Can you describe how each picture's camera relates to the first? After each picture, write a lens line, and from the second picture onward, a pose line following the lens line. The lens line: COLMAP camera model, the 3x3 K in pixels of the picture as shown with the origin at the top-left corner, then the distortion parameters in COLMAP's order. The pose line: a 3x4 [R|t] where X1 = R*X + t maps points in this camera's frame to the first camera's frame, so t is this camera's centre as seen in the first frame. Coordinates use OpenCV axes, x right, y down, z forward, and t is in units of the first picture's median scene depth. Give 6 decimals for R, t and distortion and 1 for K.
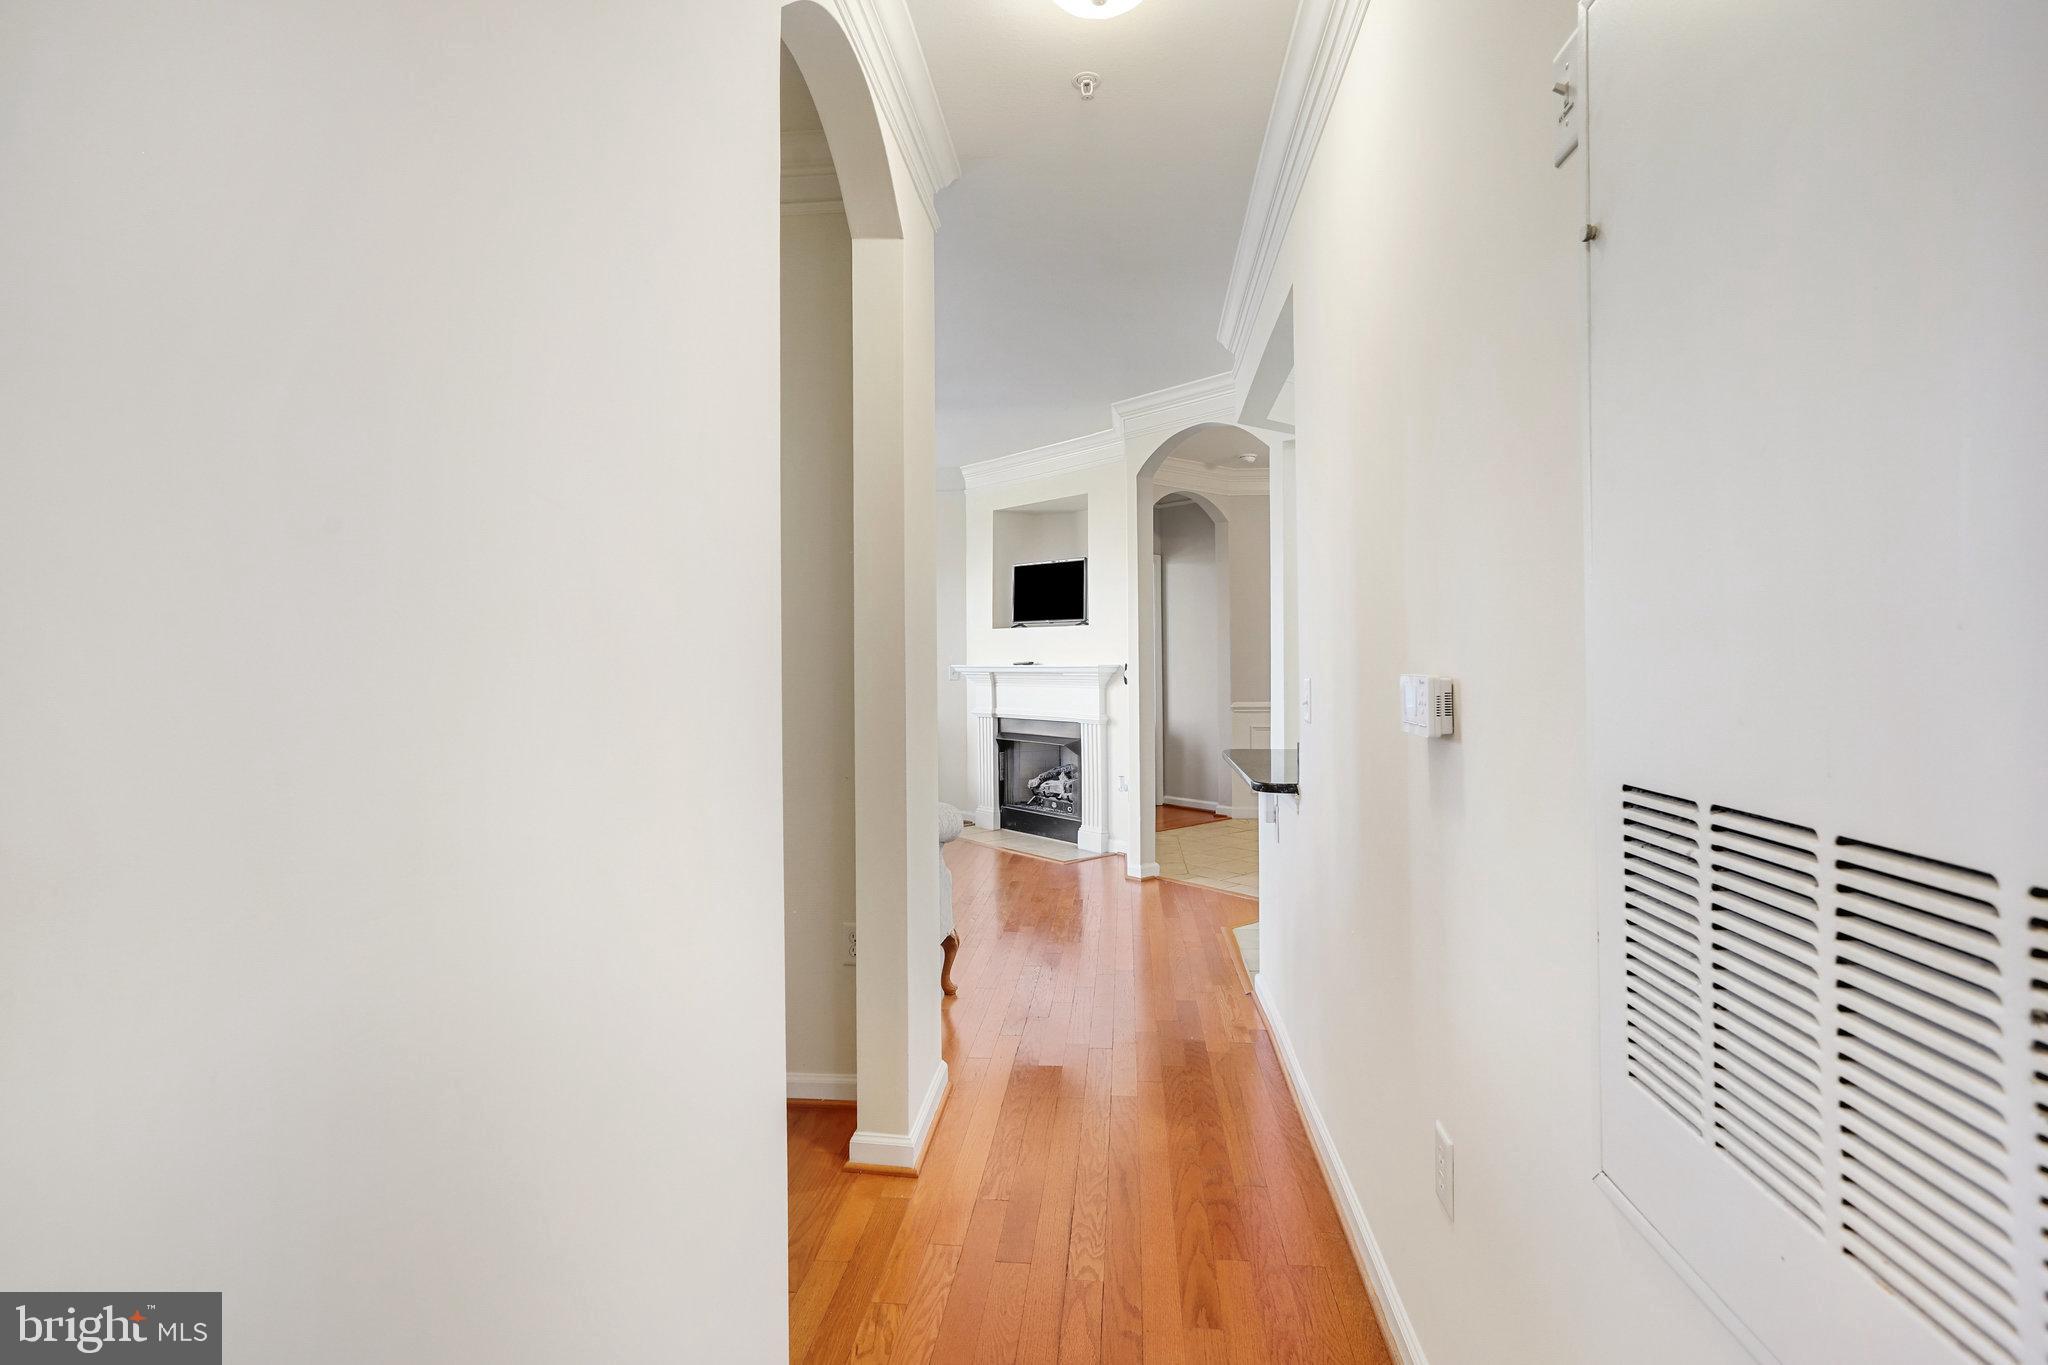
lens RADIAL K [[1004.9, 0, 1021.4], [0, 1004.9, 684.4], [0, 0, 1]] dist [-0.059392, 0.028571]
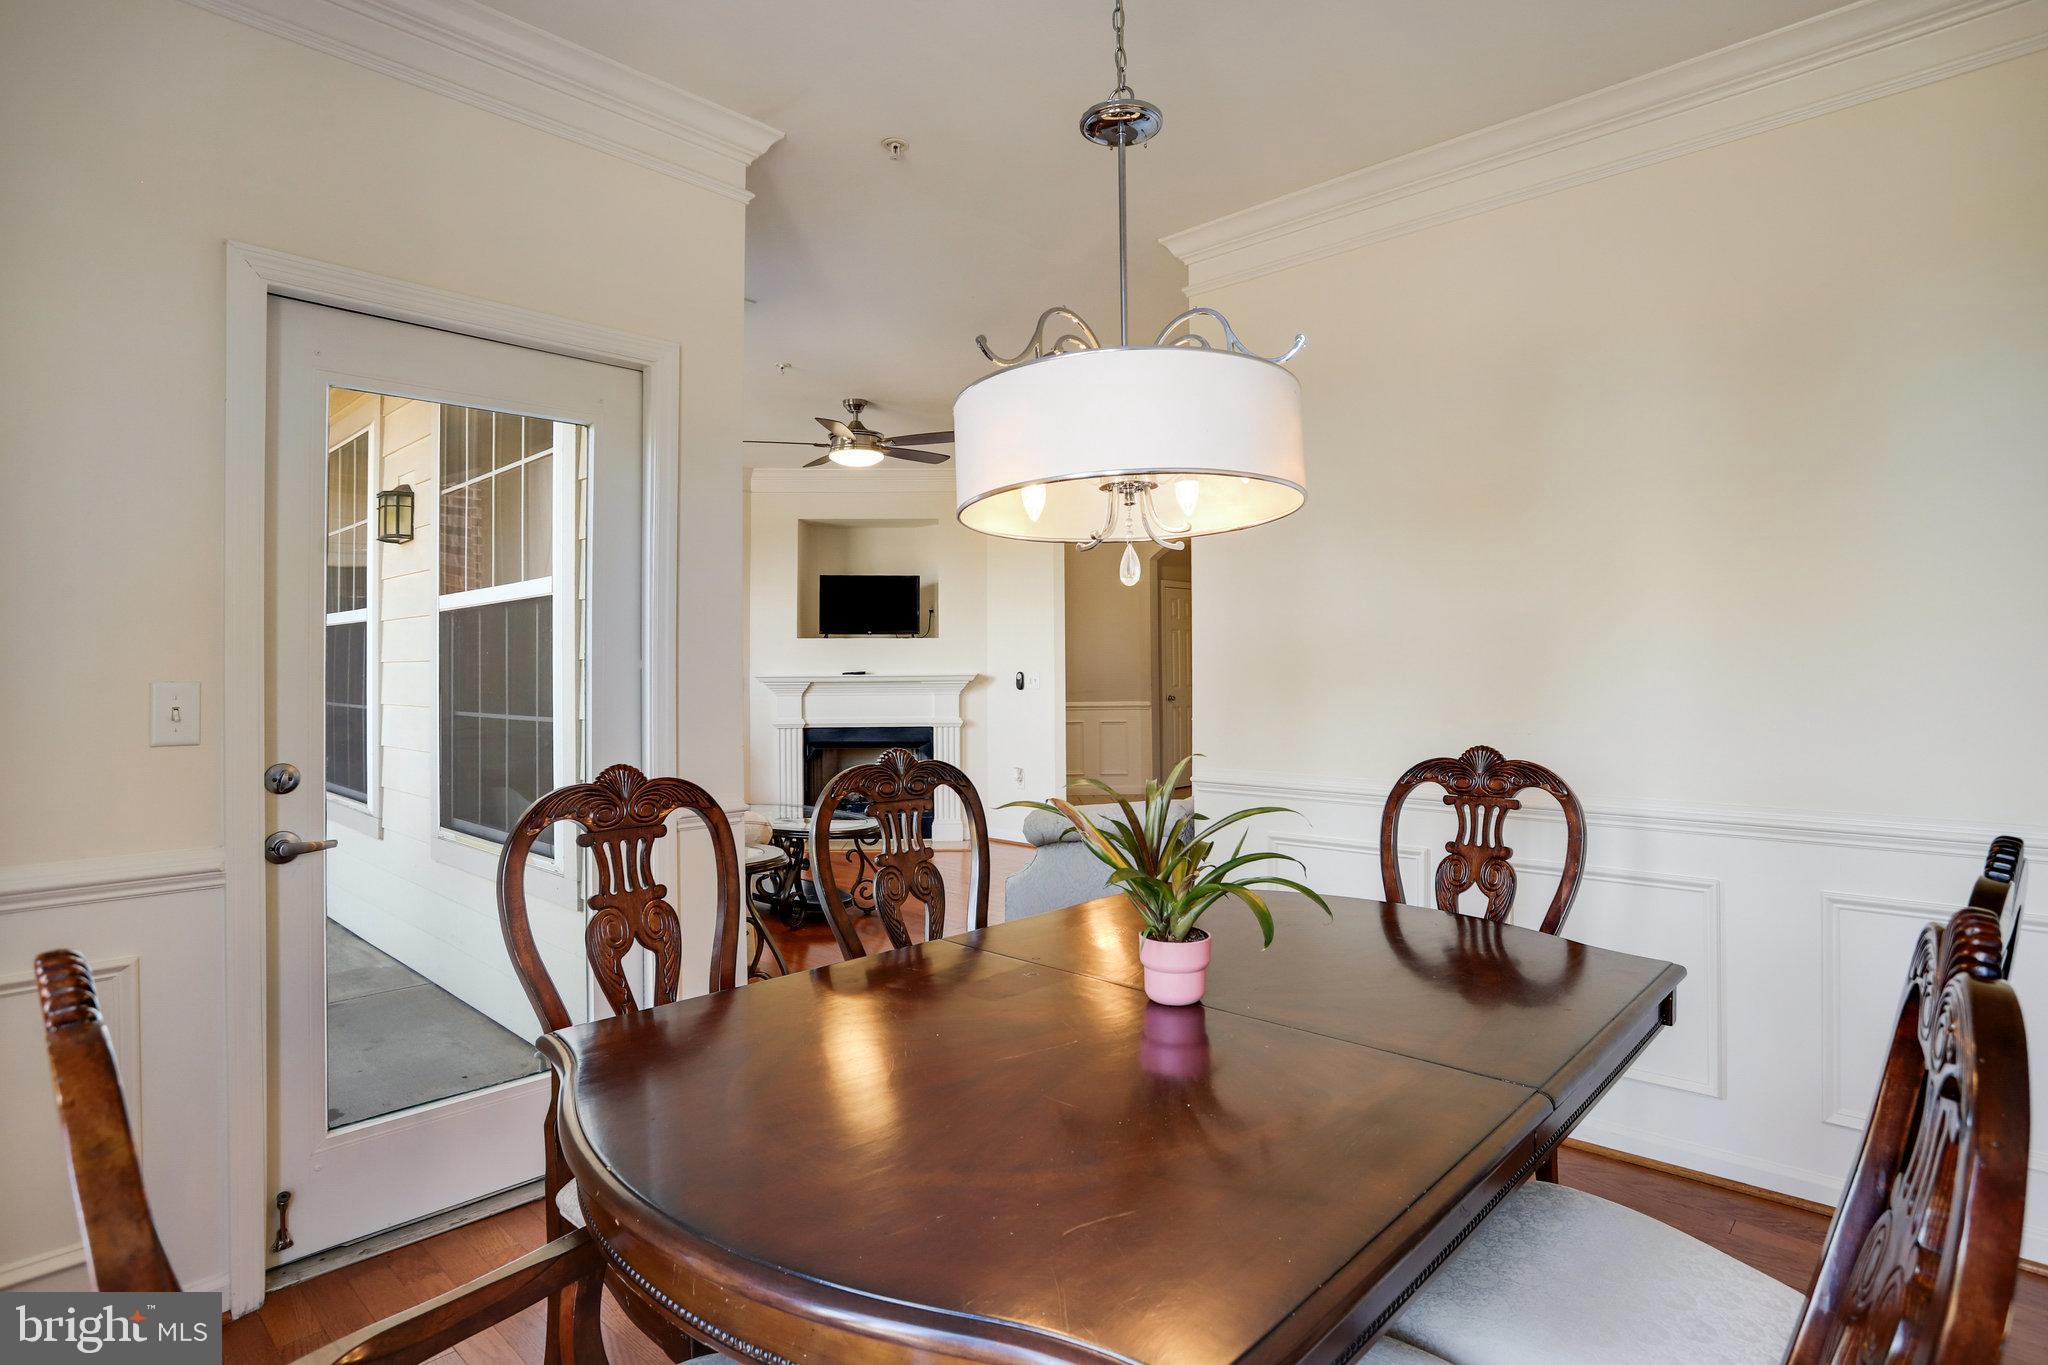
lens RADIAL K [[1034.3, 0, 1029.6], [0, 1034.3, 683.0], [0, 0, 1]] dist [-0.059866, 0.030469]
pose [[0.615941, -0.011644, 0.787707, -0.705946], [0.023253, 0.999724, -0.003405, -0.002901], [-0.787449, 0.020414, 0.616041, 0.199925]]
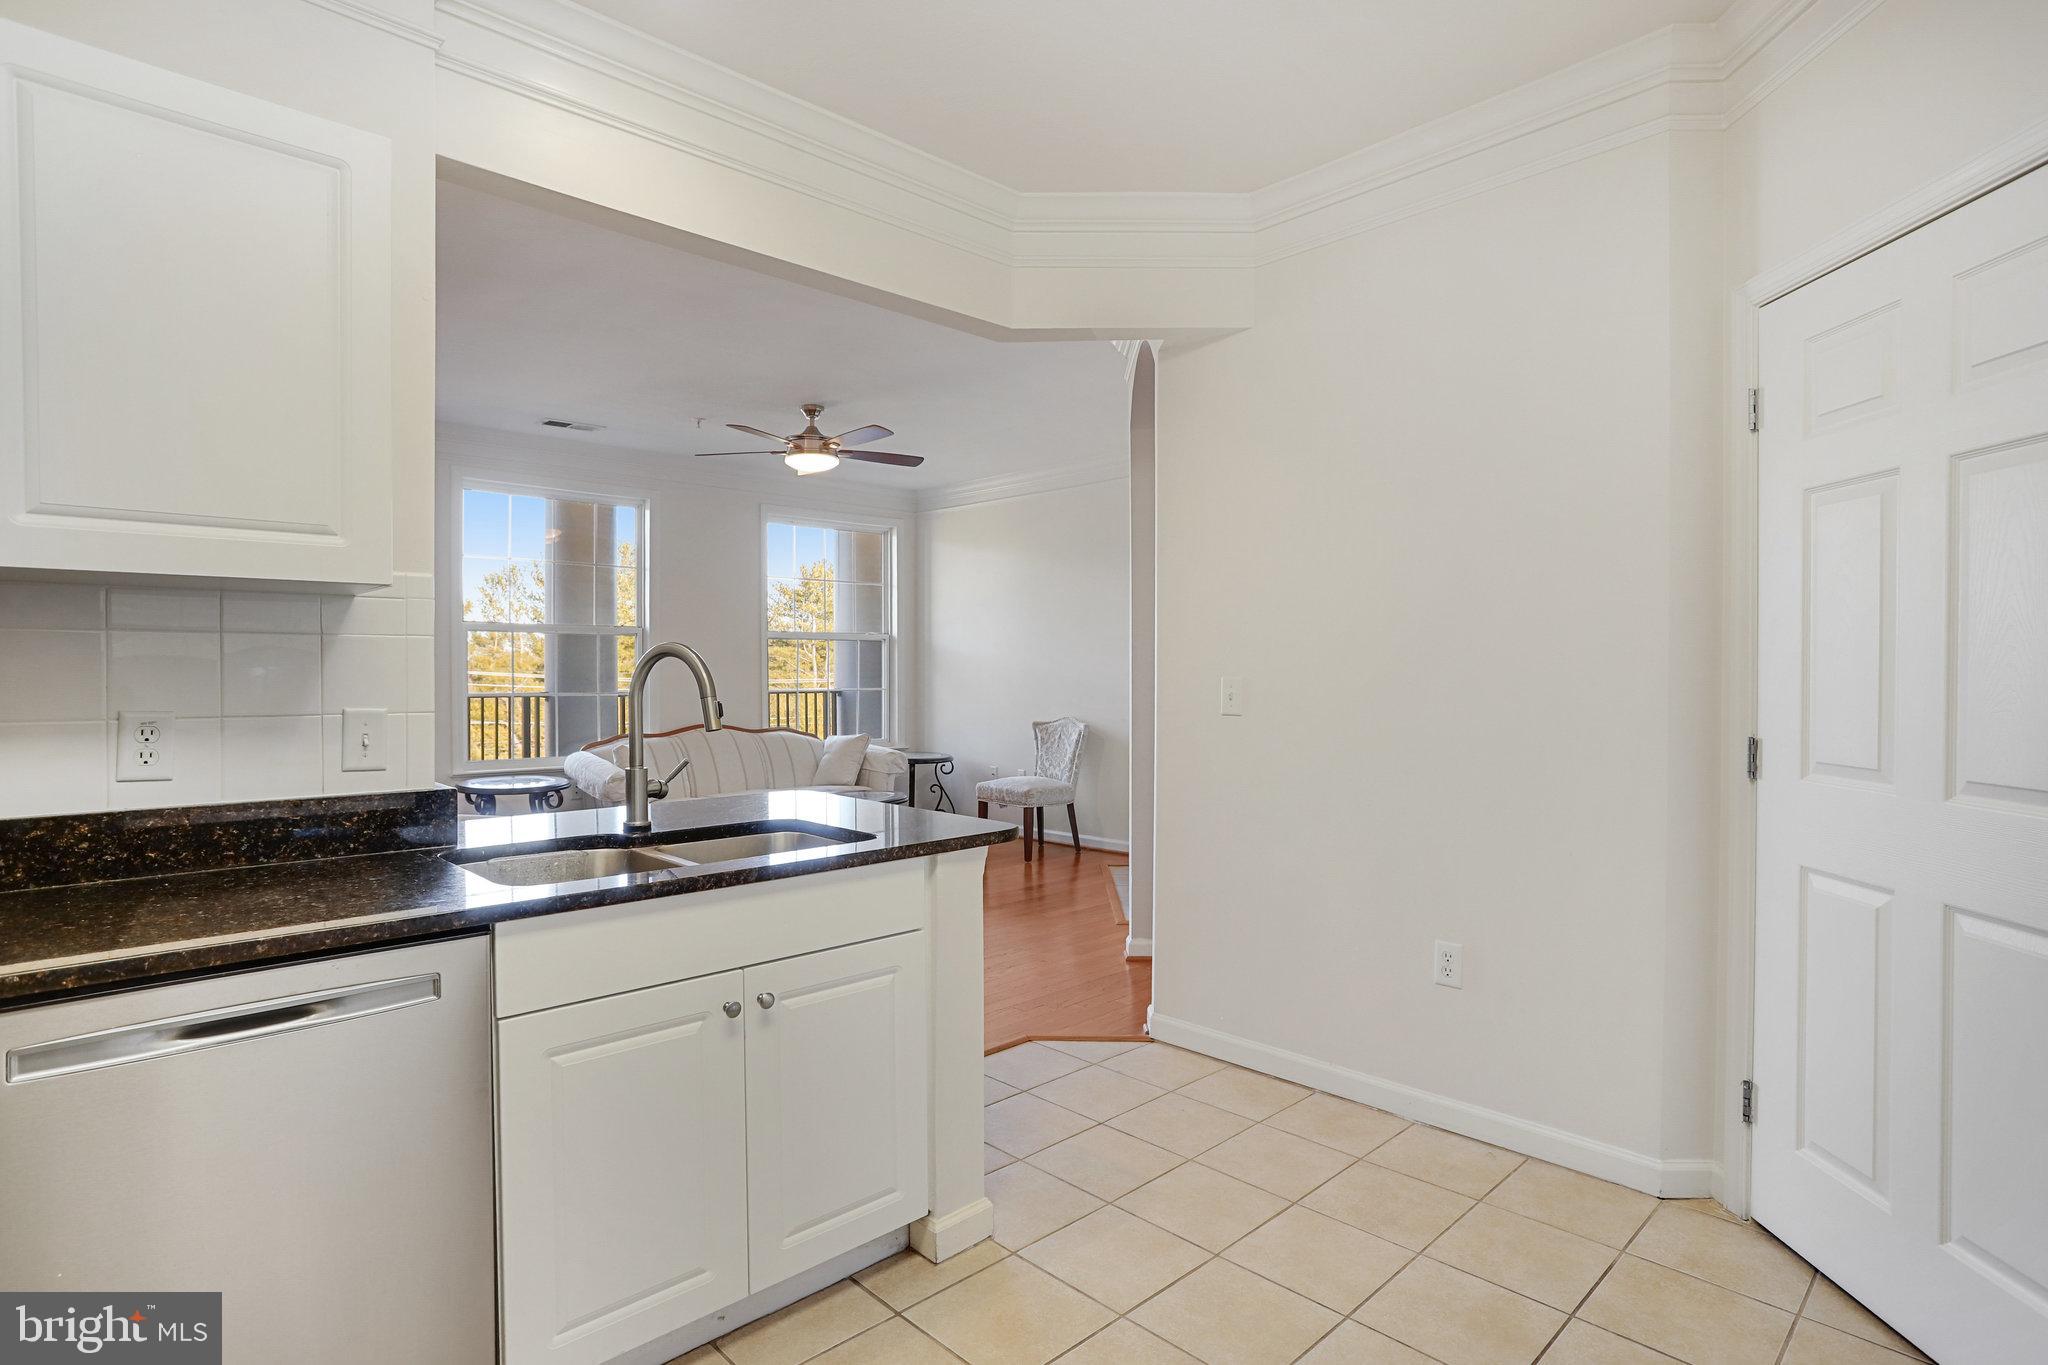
lens RADIAL K [[1034.3, 0, 1029.6], [0, 1034.3, 683.0], [0, 0, 1]] dist [-0.059866, 0.030469]
pose [[0.762268, 0.013284, -0.647125, 0.447037], [-0.019694, 0.999802, -0.002675, -0.009605], [0.646961, 0.014784, 0.762380, 0.271987]]
